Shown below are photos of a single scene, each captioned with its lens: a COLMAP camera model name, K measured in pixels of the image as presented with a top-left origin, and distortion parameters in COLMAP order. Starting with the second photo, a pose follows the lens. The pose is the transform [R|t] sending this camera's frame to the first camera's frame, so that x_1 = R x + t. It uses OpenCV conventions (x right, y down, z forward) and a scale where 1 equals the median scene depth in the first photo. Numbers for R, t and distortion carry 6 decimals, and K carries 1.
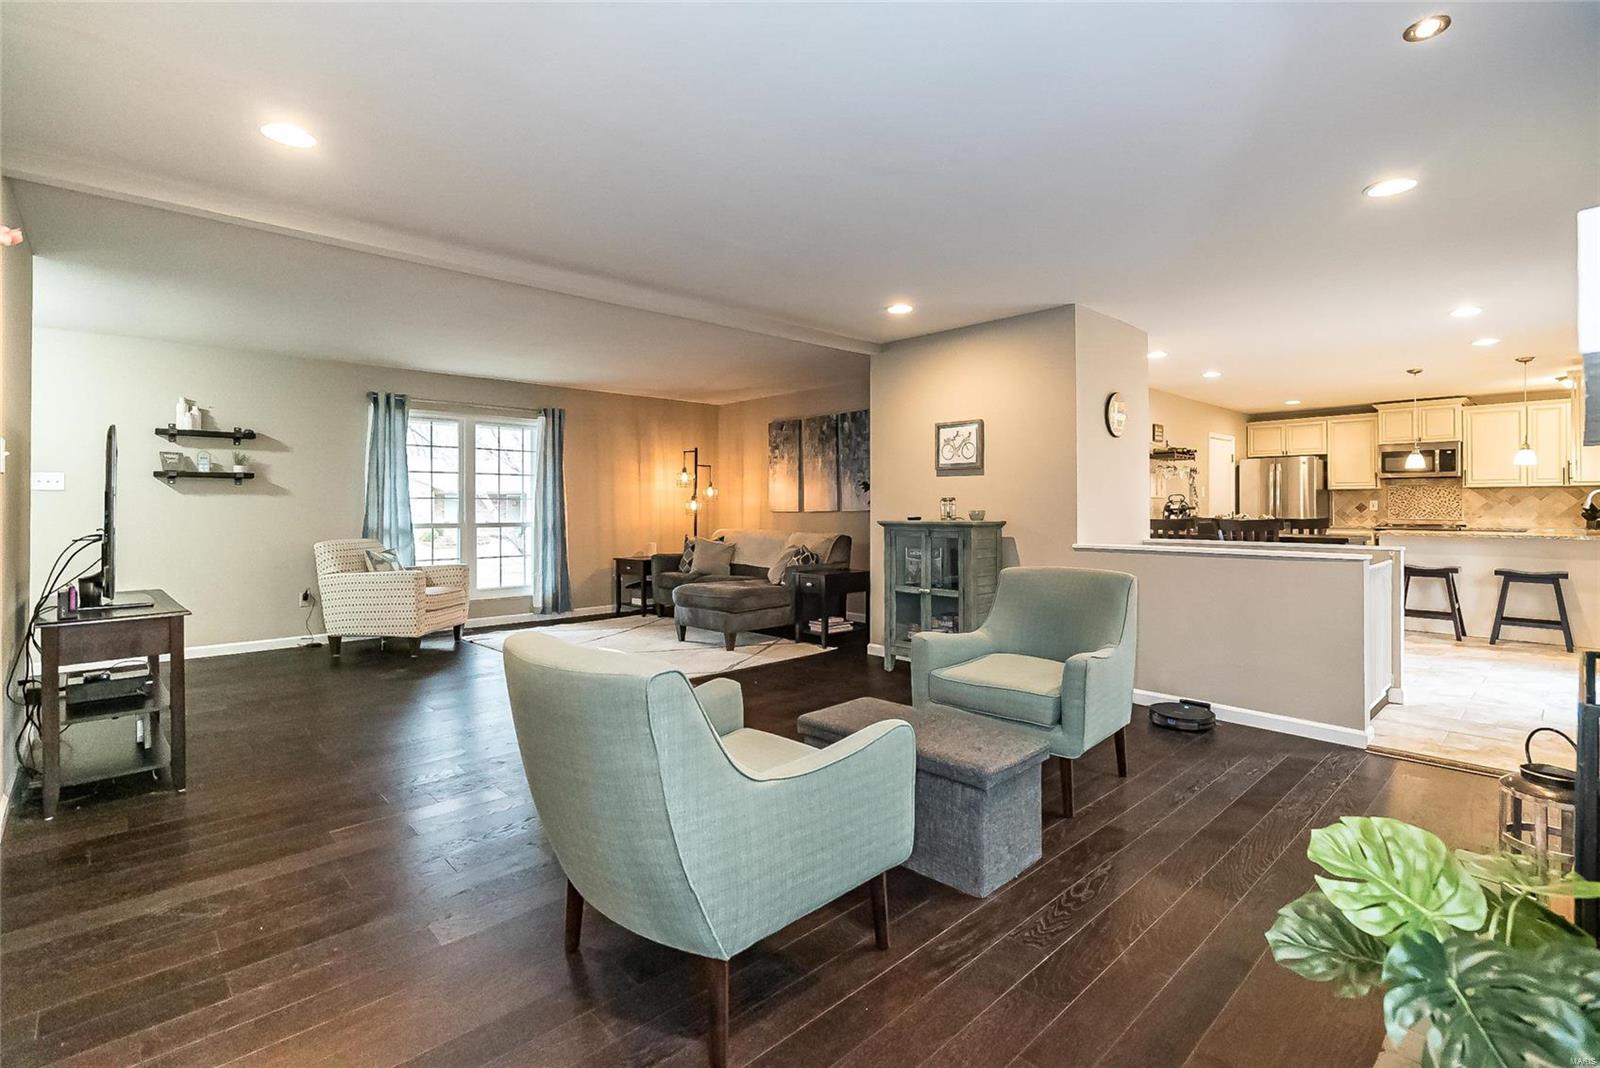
lens RADIAL K [[732.5, 0, 777.5], [0, 732.5, 506.3], [0, 0, 1]] dist [-0.005598, 0.000808]
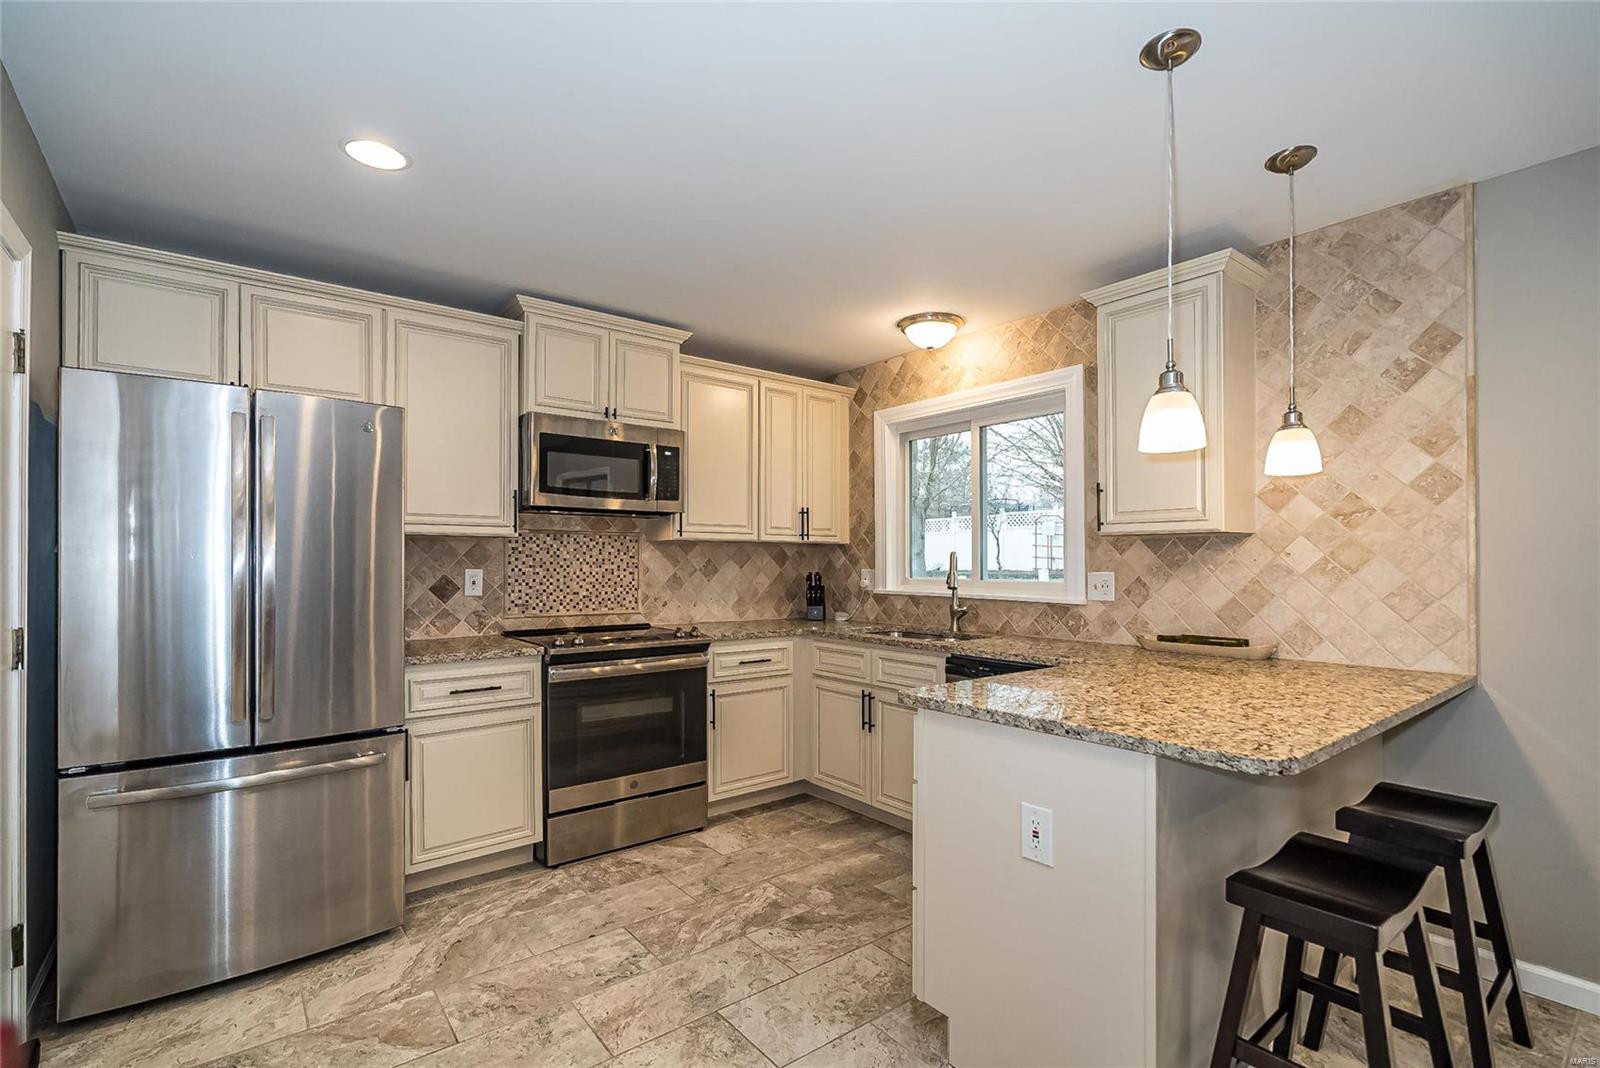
lens RADIAL K [[732.5, 0, 804.1], [0, 732.5, 563.2], [0, 0, 1]] dist [-0.005598, 0.000808]
pose [[0.064252, -0.000462, 0.997934, 0.646868], [-0.000154, 1.000000, 0.000473, -0.015601], [-0.997934, -0.000184, 0.064252, 1.136218]]
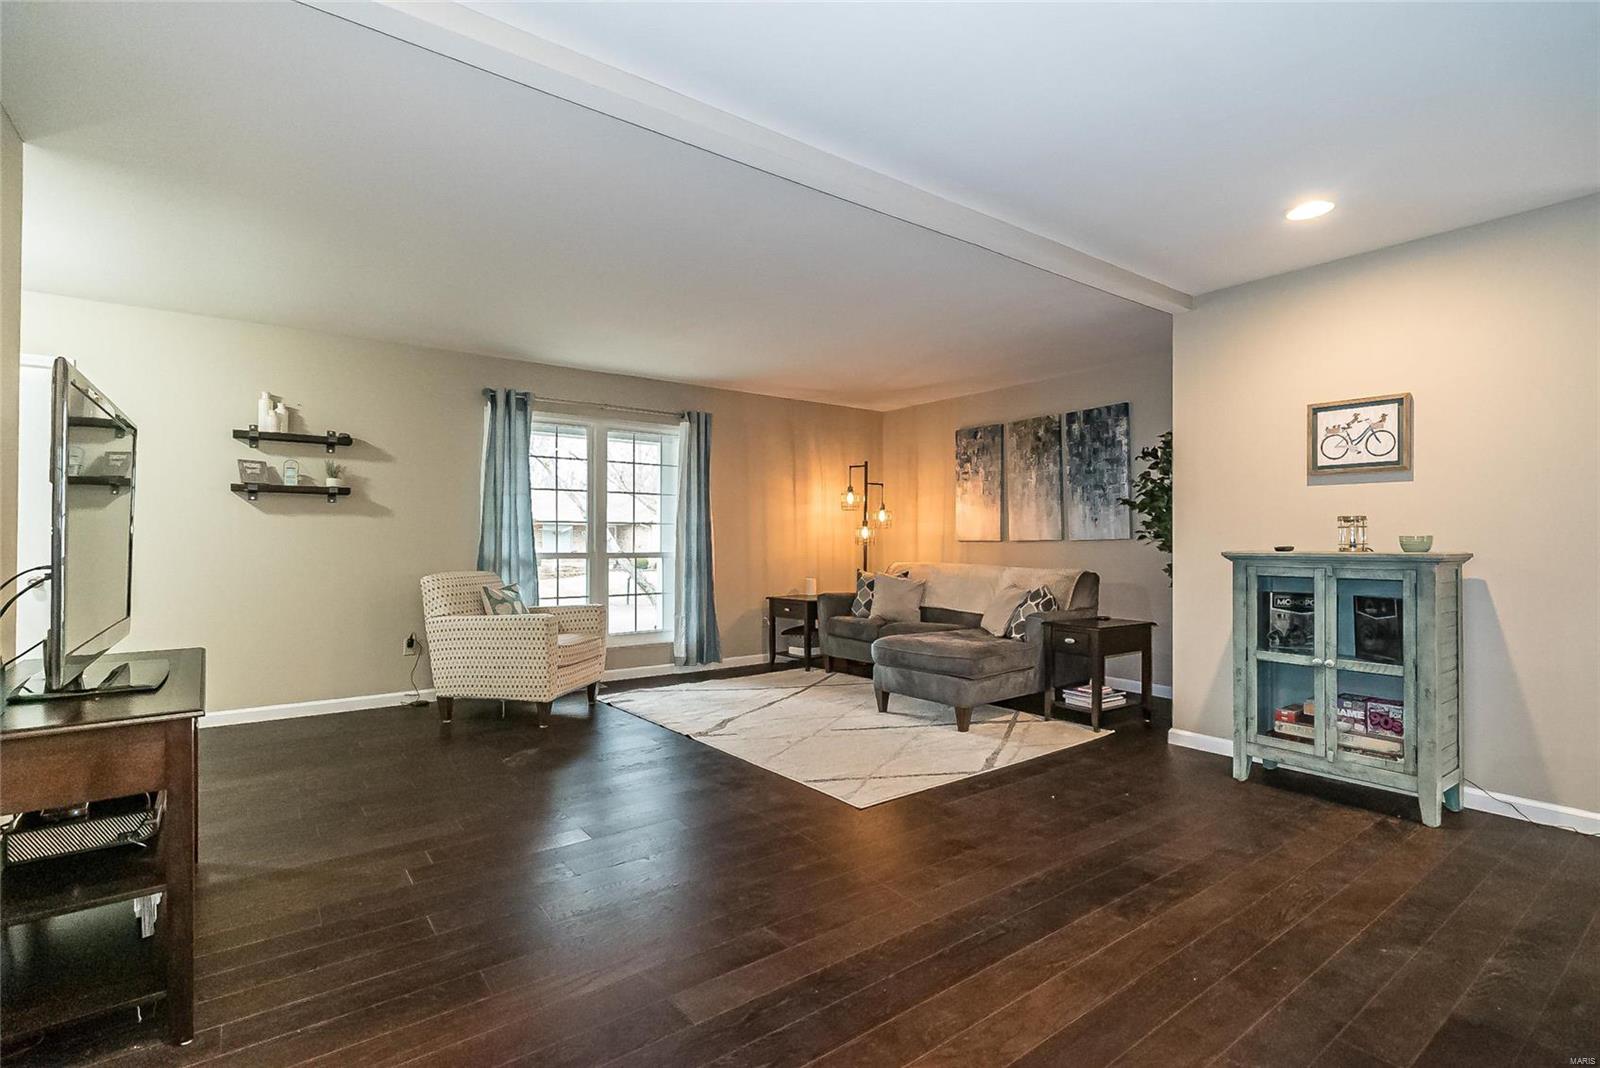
lens RADIAL K [[732.5, 0, 776.0], [0, 732.5, 538.4], [0, 0, 1]] dist [-0.005598, 0.000808]
pose [[0.993753, 0.003676, -0.111544, -0.150245], [-0.003870, 0.999991, -0.001526, 0.008192], [0.111538, 0.001948, 0.993758, 0.234594]]
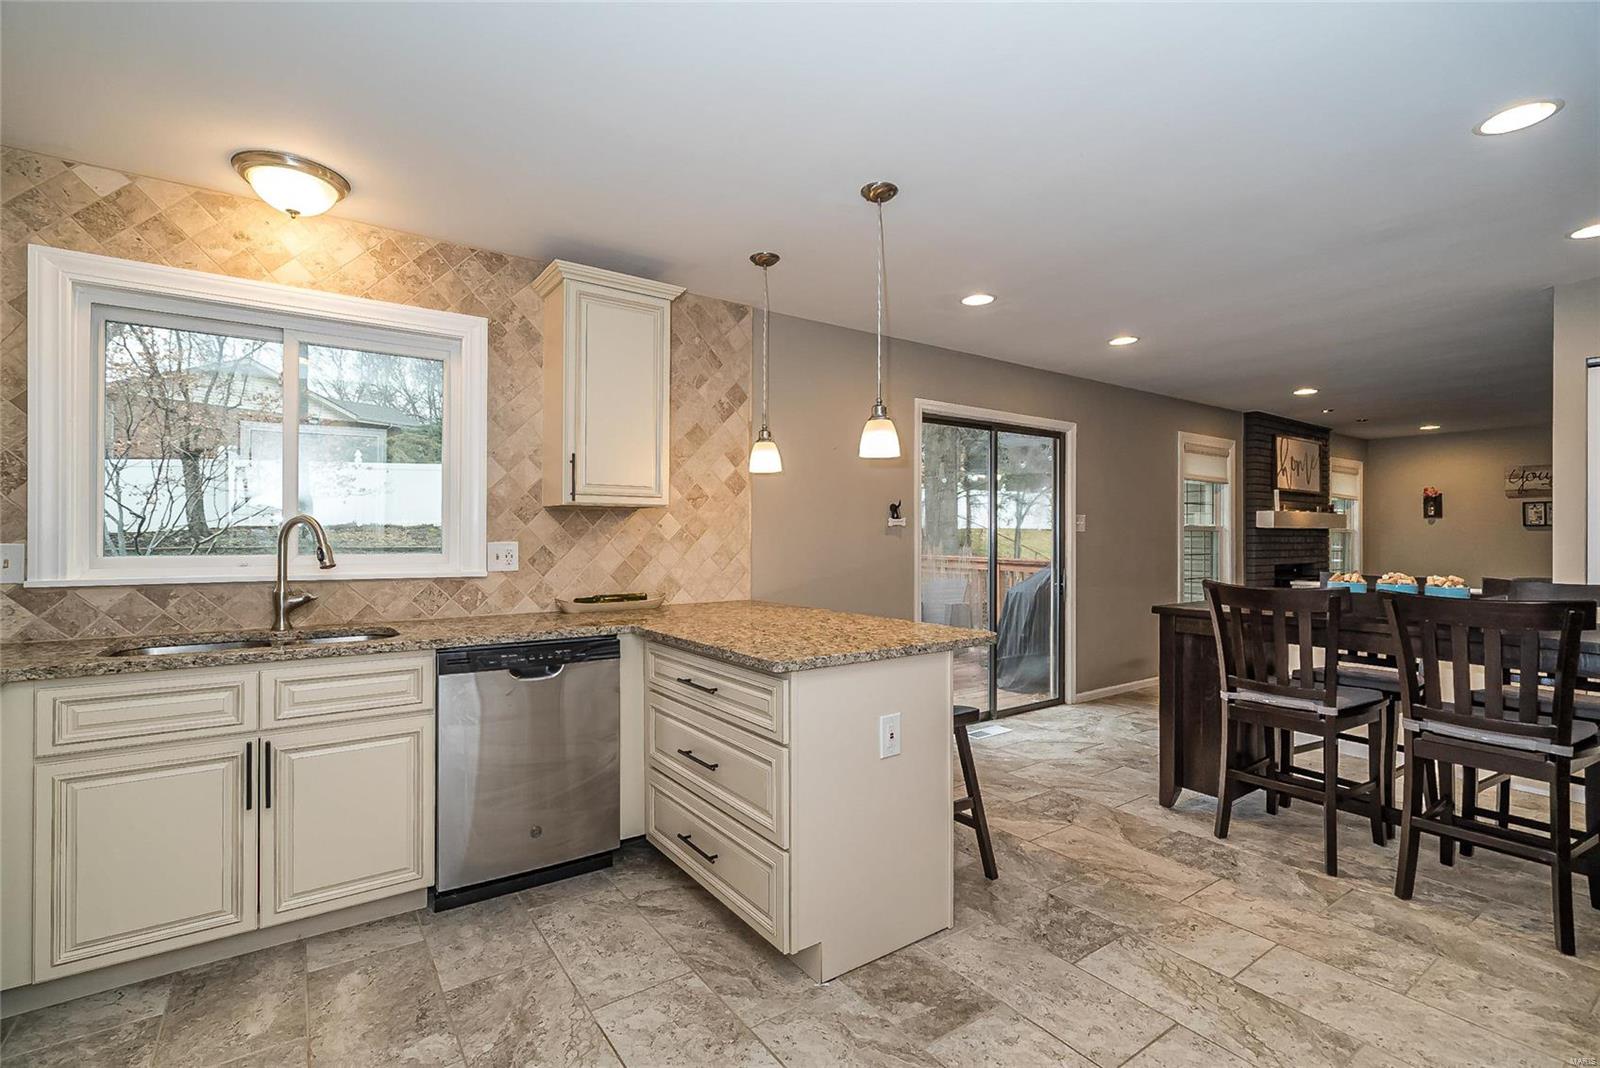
lens RADIAL K [[732.5, 0, 771.6], [0, 732.5, 533.7], [0, 0, 1]] dist [-0.005598, 0.000808]
pose [[-0.991372, -0.002367, 0.131056, 0.901943], [-0.002504, 0.999996, -0.000876, -0.014460], [-0.131054, -0.001197, -0.991375, 1.400303]]
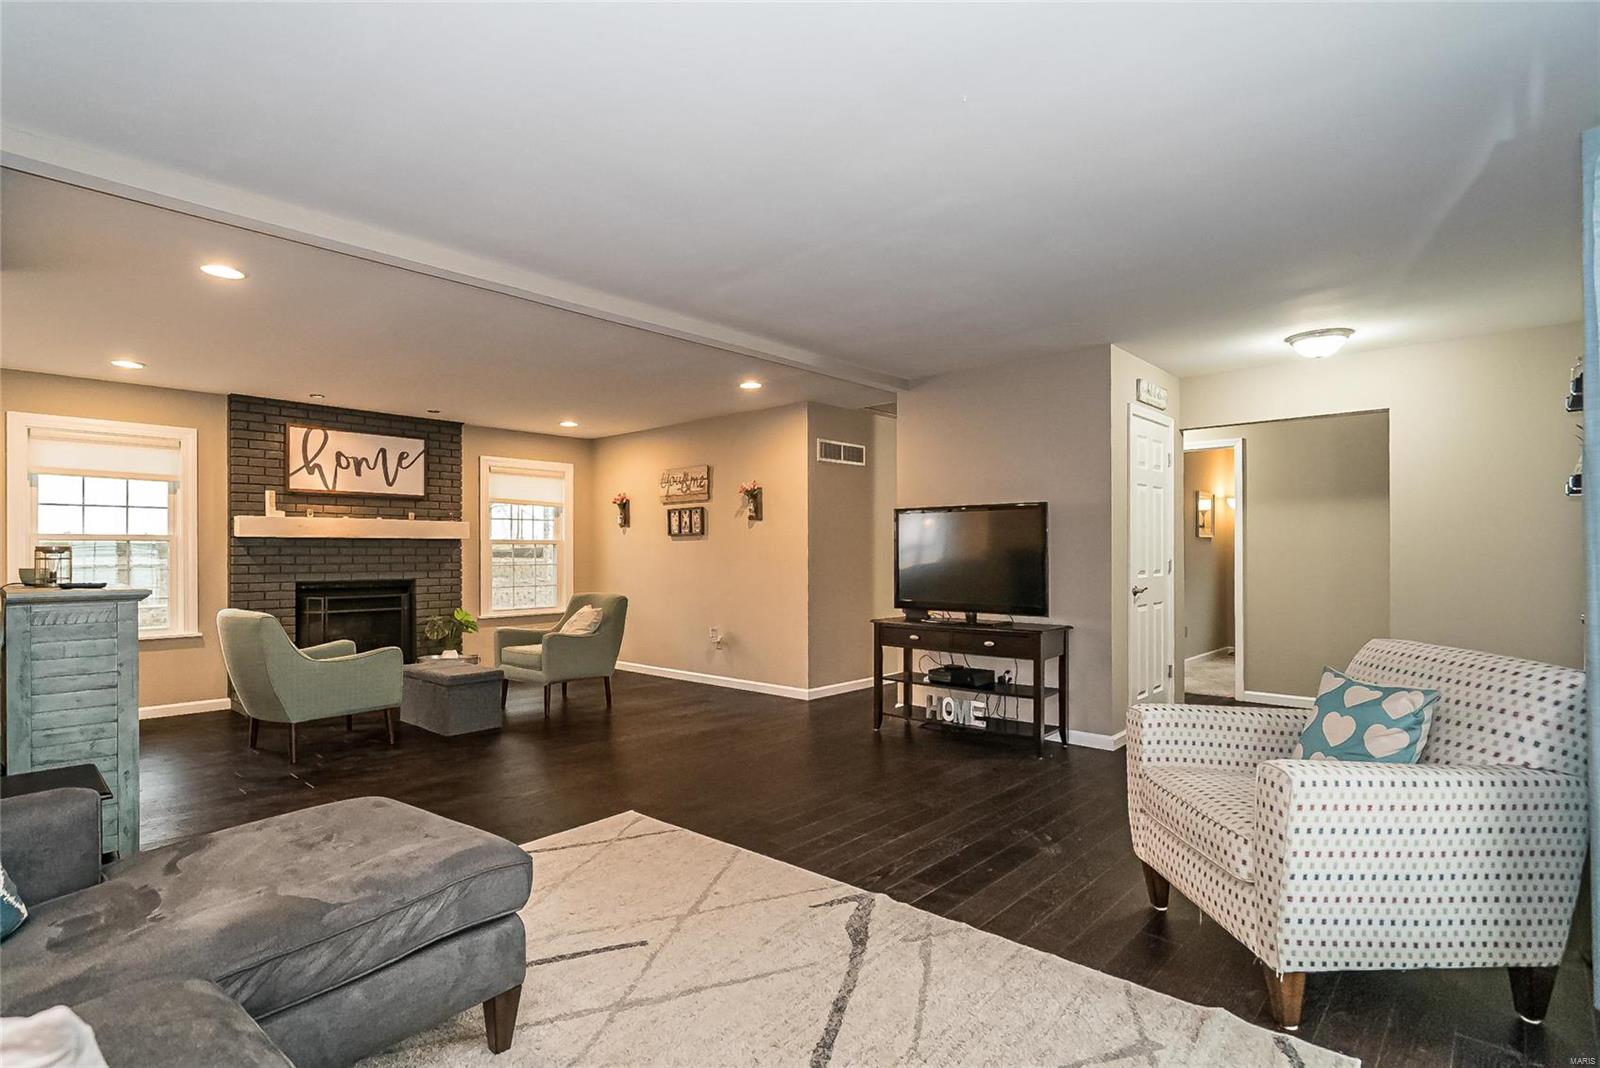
lens RADIAL K [[784.4, 0, 812.4], [0, 784.4, 549.4], [0, 0, 1]] dist [-0.000656, 0.000290]
pose [[-0.993471, 0.004422, -0.114002, -0.209506], [0.004925, 0.999979, -0.004133, -0.003457], [0.113981, -0.004668, -0.993472, 1.258992]]
